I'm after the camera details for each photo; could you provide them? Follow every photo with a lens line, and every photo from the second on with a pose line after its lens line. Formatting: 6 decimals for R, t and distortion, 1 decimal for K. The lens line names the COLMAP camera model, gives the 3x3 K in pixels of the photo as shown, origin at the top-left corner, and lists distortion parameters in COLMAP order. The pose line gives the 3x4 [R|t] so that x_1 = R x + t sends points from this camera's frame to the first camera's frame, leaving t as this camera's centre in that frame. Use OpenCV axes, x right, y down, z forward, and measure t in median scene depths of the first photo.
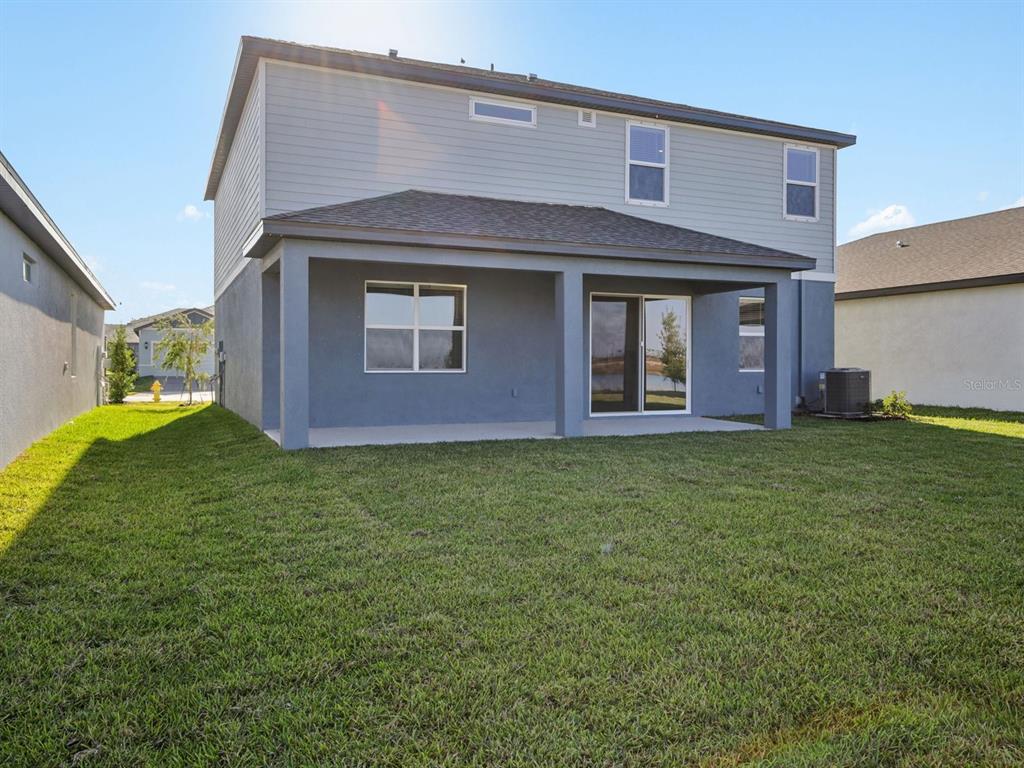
lens RADIAL K [[804.5, 0, 512.0], [0, 804.5, 384.0], [0, 0, 1]] dist [0.005392, 0.004985]
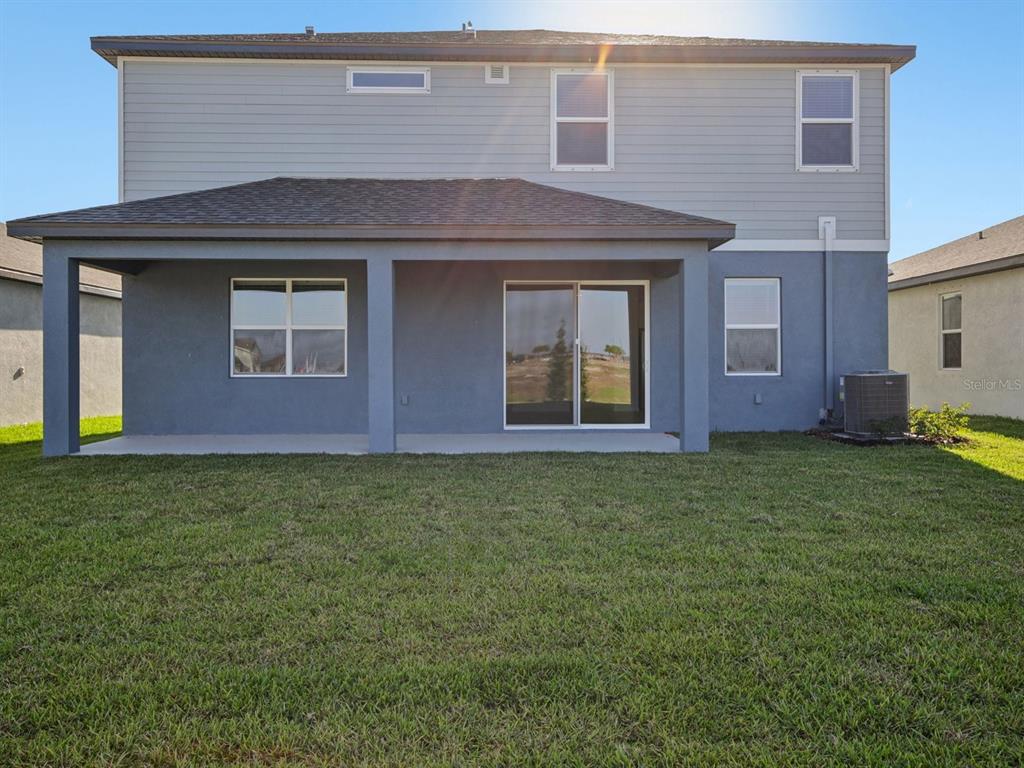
lens RADIAL K [[840.6, 0, 510.3], [0, 840.6, 377.7], [0, 0, 1]] dist [0.022959, -0.004894]
pose [[0.923761, 0.000320, -0.382970, 0.430201], [-0.005031, 0.999924, -0.011298, -0.003096], [0.382937, 0.012363, 0.923692, 0.191834]]
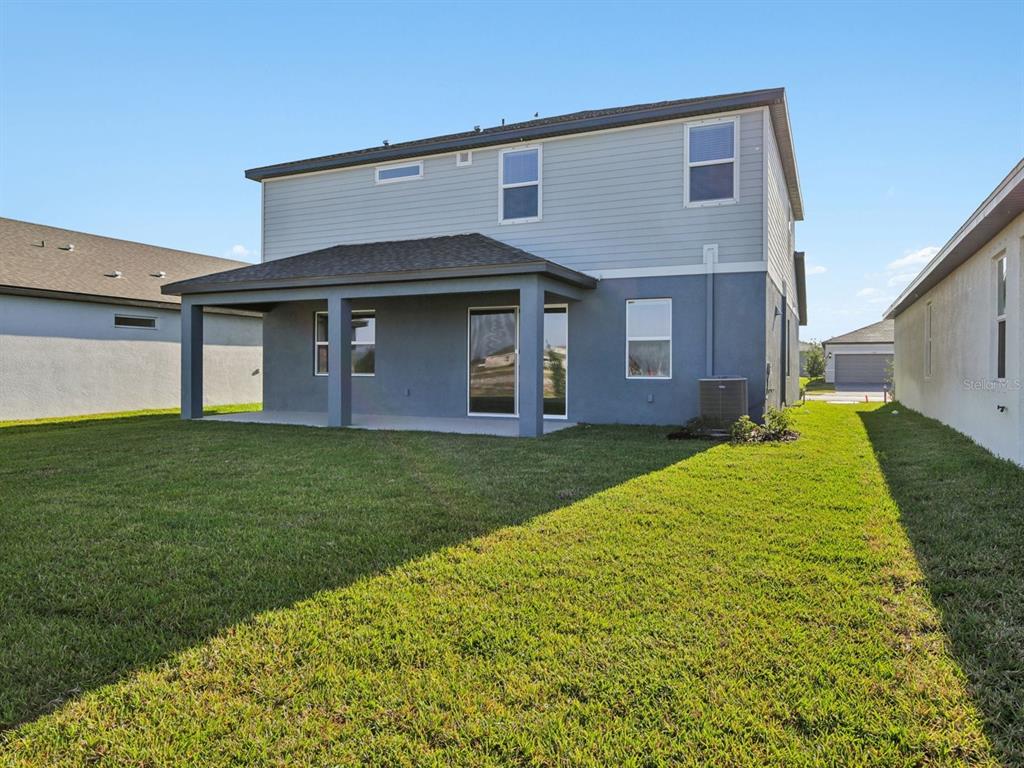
lens RADIAL K [[691.4, 0, 512.0], [0, 691.4, 384.0], [0, 0, 1]] dist [0.002513, -0.000771]
pose [[0.658496, 0.014999, -0.752435, 0.869024], [-0.023018, 0.999735, -0.000216, -0.005786], [0.752232, 0.017461, 0.658666, 0.388735]]
